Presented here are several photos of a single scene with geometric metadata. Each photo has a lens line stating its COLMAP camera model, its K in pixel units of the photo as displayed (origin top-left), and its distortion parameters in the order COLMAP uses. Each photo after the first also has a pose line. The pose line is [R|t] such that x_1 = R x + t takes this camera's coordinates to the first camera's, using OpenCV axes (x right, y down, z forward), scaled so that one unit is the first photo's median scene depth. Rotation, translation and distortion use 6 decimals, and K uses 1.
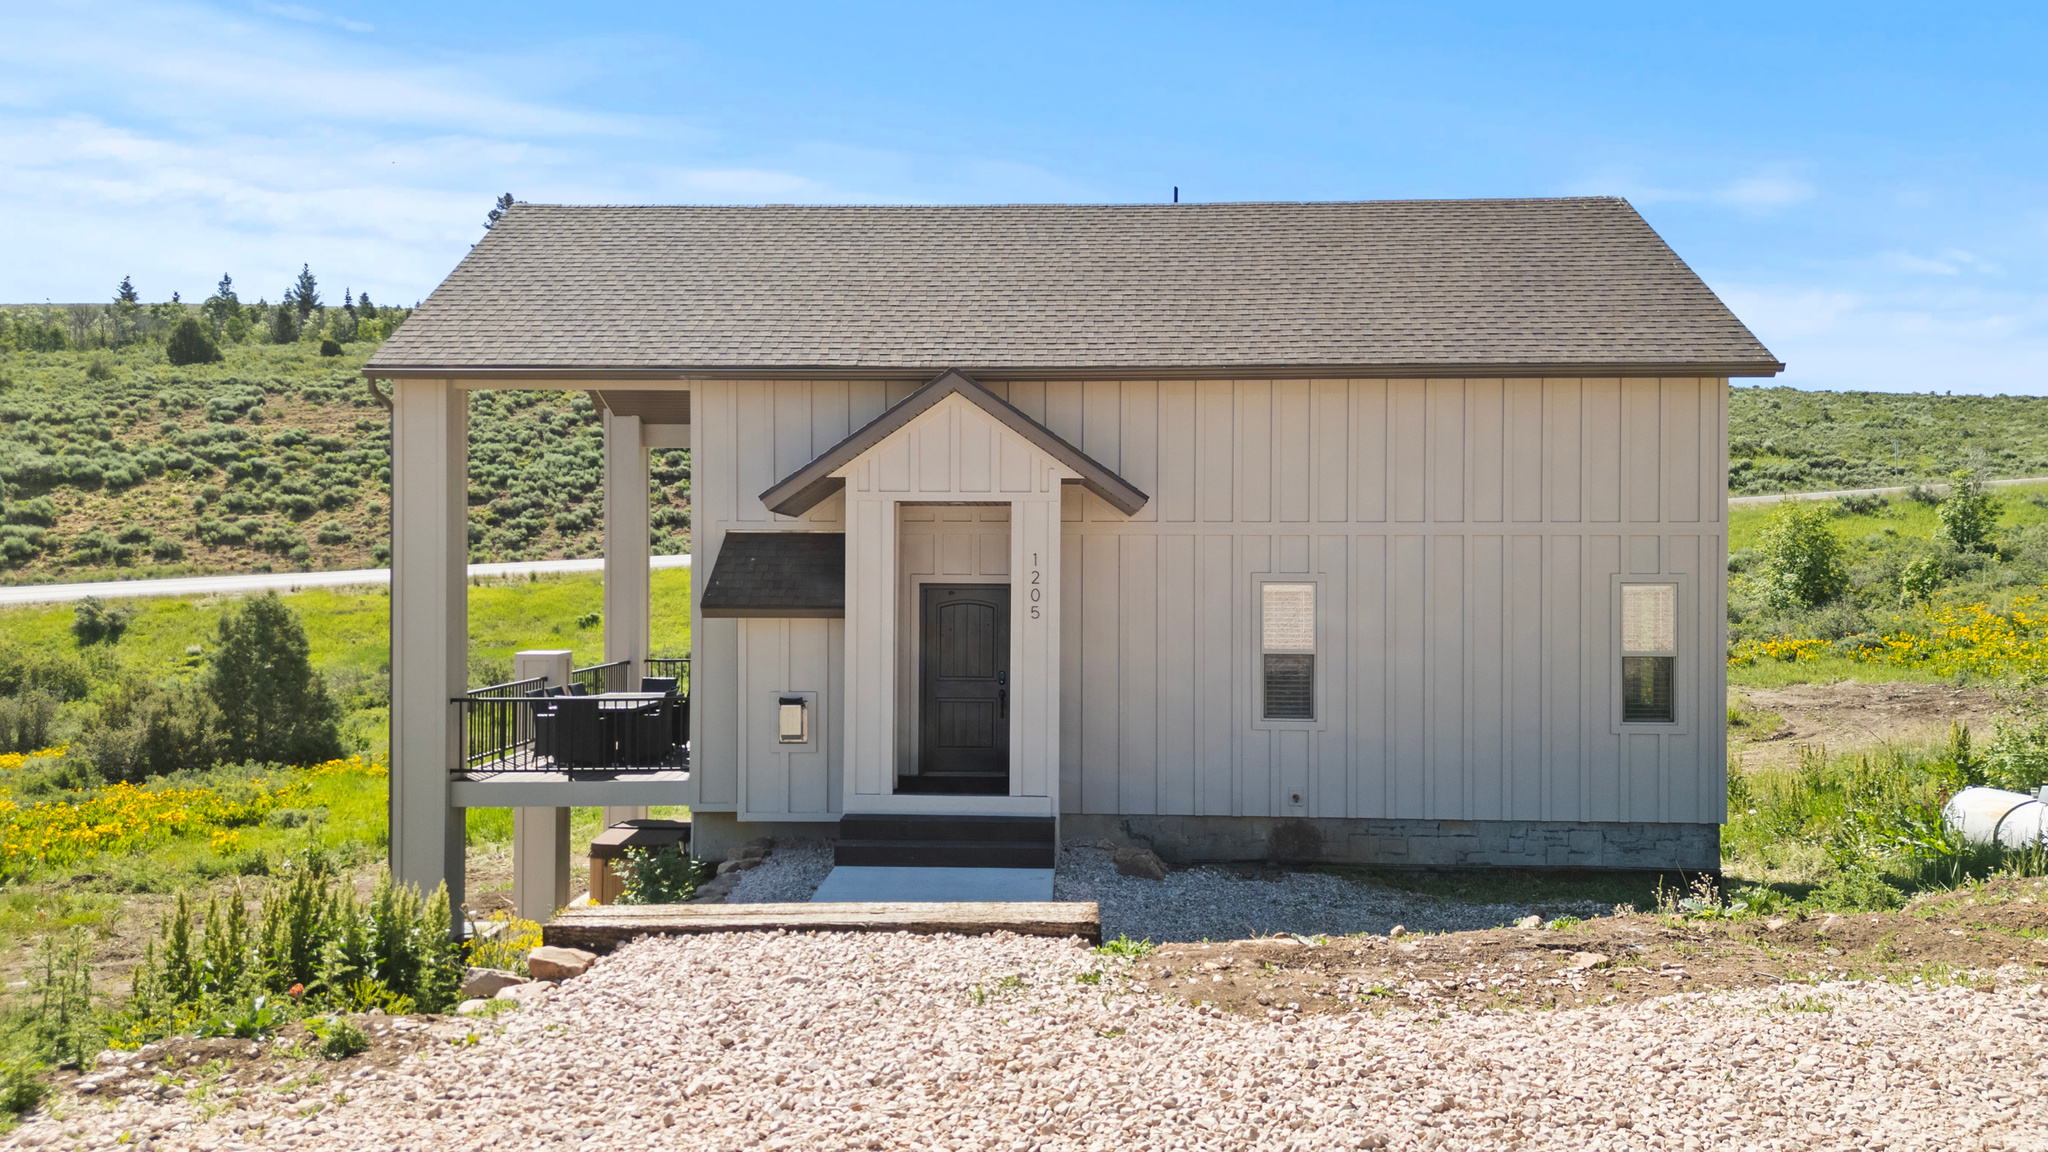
lens RADIAL K [[1471.1, 0, 986.8], [0, 1471.1, 572.0], [0, 0, 1]] dist [0.075835, -0.115100]
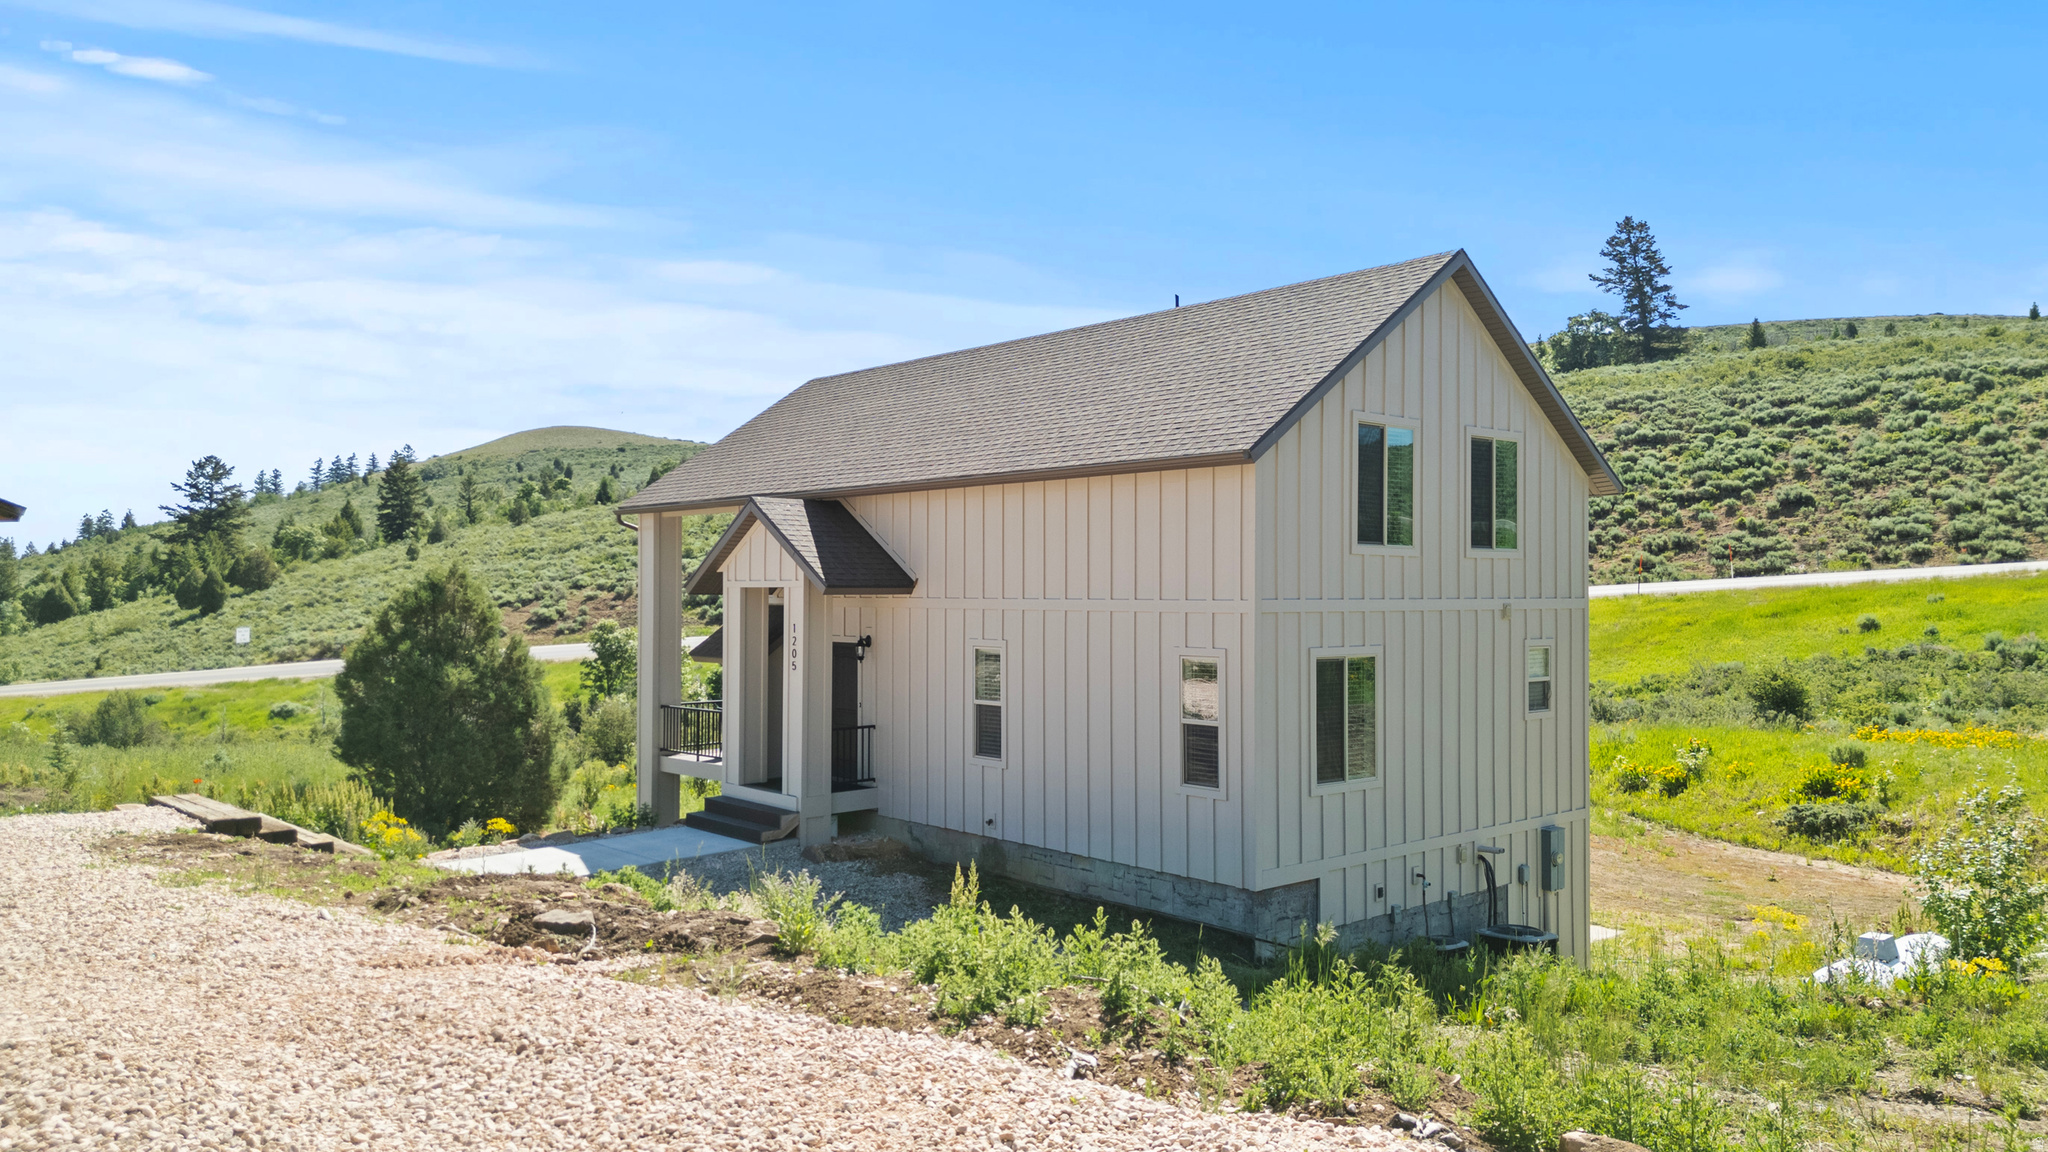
lens RADIAL K [[1471.1, 0, 986.8], [0, 1471.1, 572.0], [0, 0, 1]] dist [0.075835, -0.115100]
pose [[0.678067, -0.011820, -0.734905, 0.204602], [0.003124, 0.999908, -0.013199, -0.007413], [0.734993, 0.006654, 0.678042, 0.028799]]
